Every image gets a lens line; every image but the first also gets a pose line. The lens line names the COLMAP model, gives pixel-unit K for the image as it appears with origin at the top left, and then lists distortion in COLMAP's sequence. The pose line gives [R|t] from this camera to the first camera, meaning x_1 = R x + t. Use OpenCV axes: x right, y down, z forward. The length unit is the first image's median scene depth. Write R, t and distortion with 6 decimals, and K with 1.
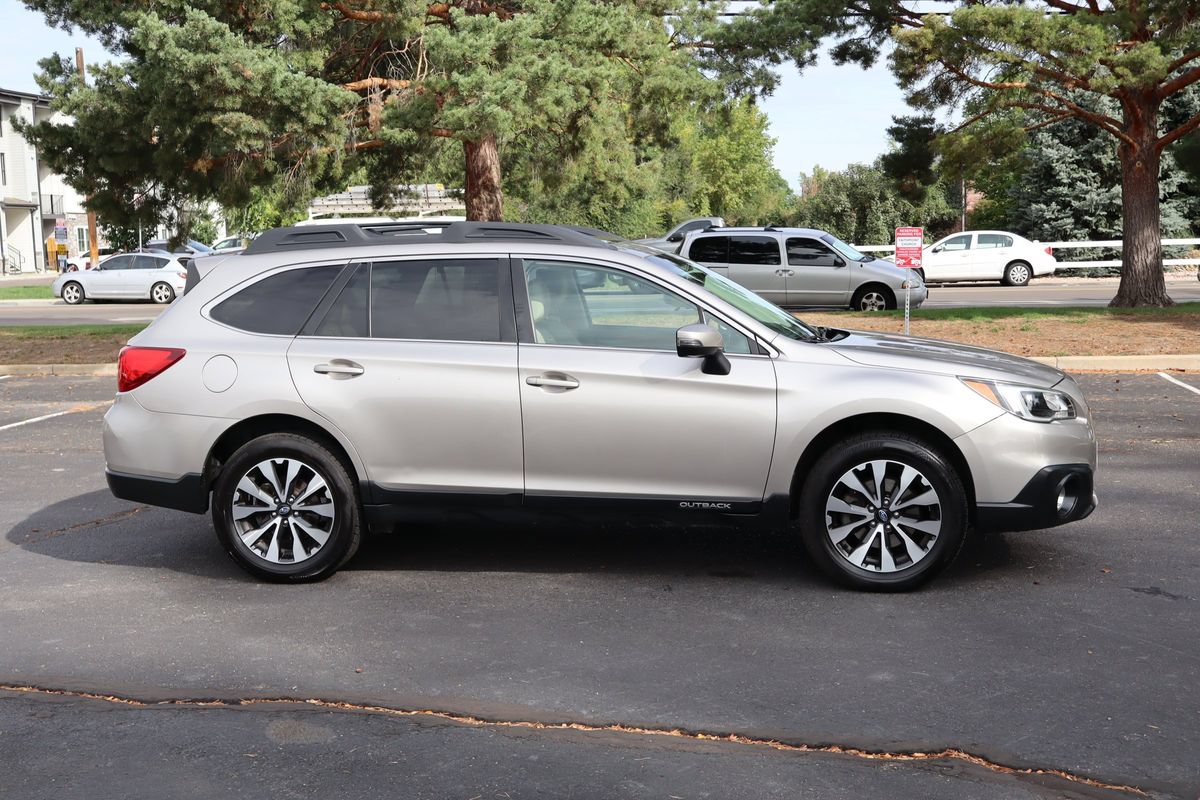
lens RADIAL K [[1440.1, 0, 578.0], [0, 1440.1, 400.7], [0, 0, 1]] dist [0.009856, -0.036082]
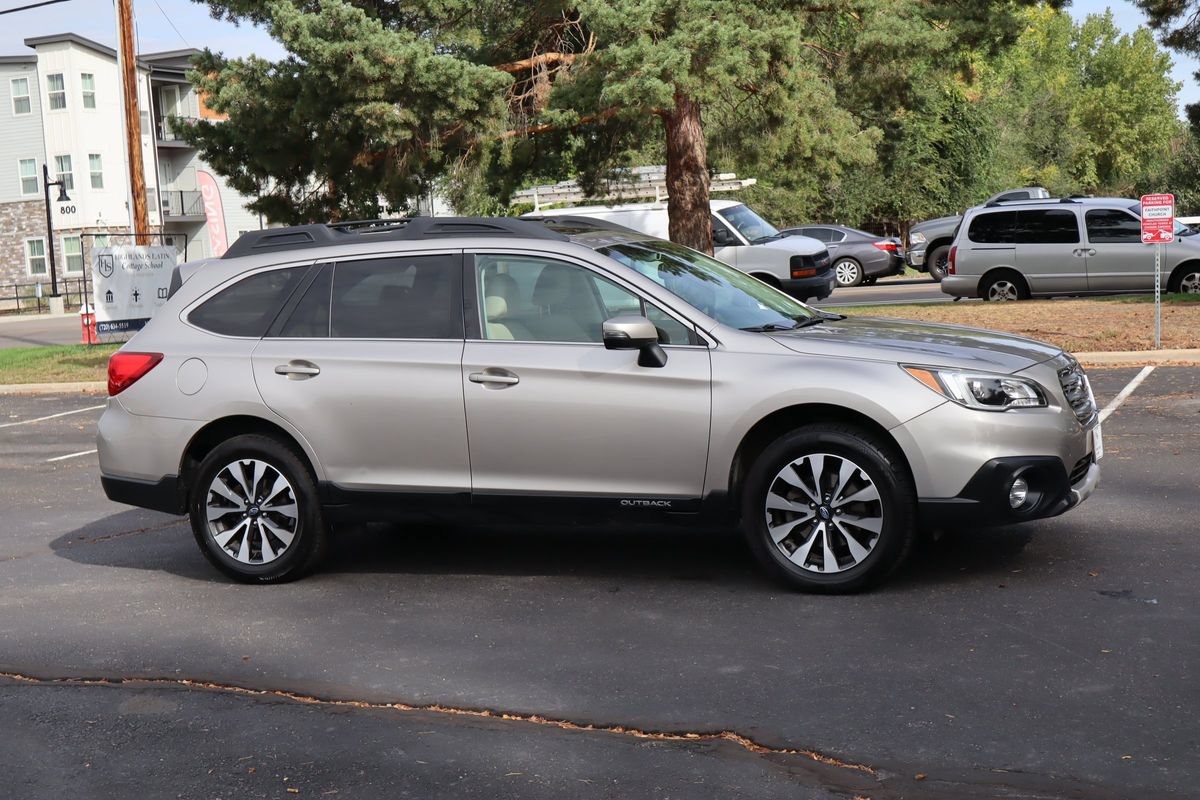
lens RADIAL K [[1722.7, 0, 570.9], [0, 1722.7, 400.3], [0, 0, 1]] dist [0.003692, -0.006030]
pose [[0.976366, -0.016291, -0.215510, 0.274805], [0.014098, 0.999832, -0.011708, 0.015964], [0.215664, 0.008393, 0.976431, -0.129413]]
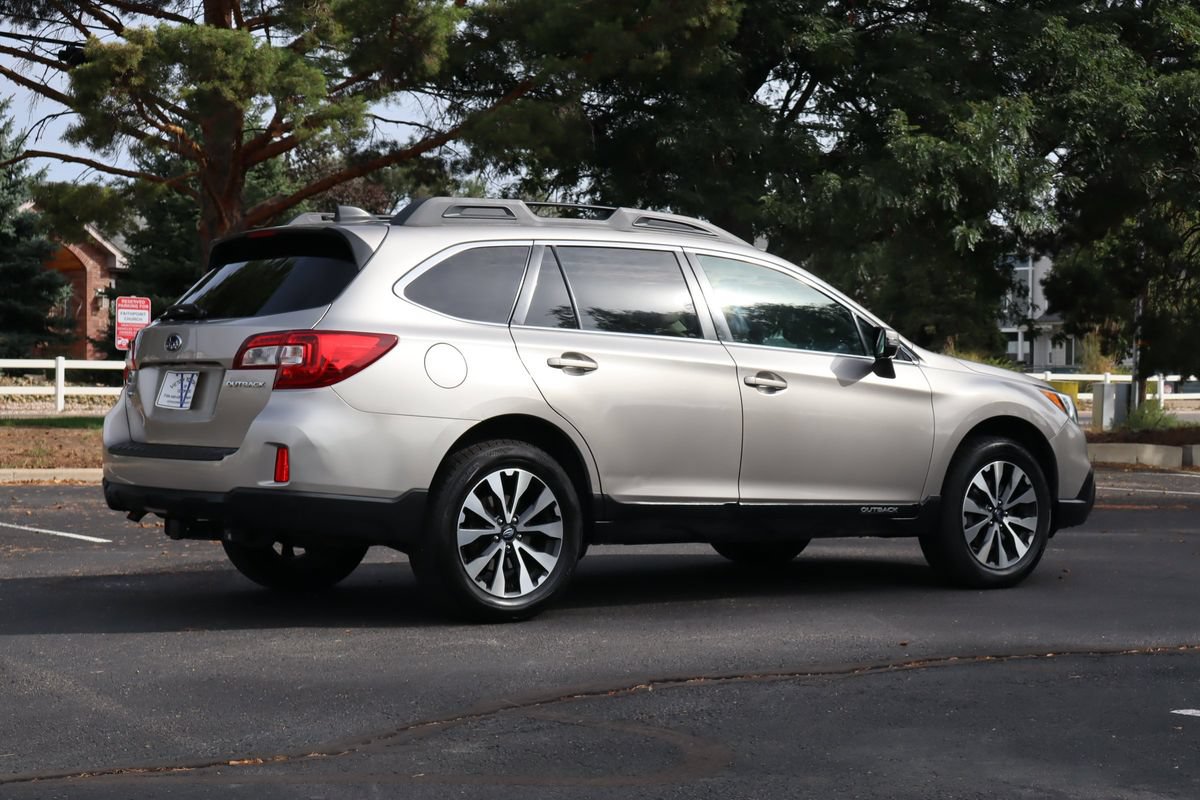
lens RADIAL K [[2184.4, 0, 561.5], [0, 2184.4, 400.3], [0, 0, 1]] dist [0.011480, -0.006200]
pose [[0.698469, 0.026361, 0.715155, -1.089136], [0.049884, 0.995097, -0.085400, 0.109699], [-0.713900, 0.095323, 0.693730, 0.098841]]
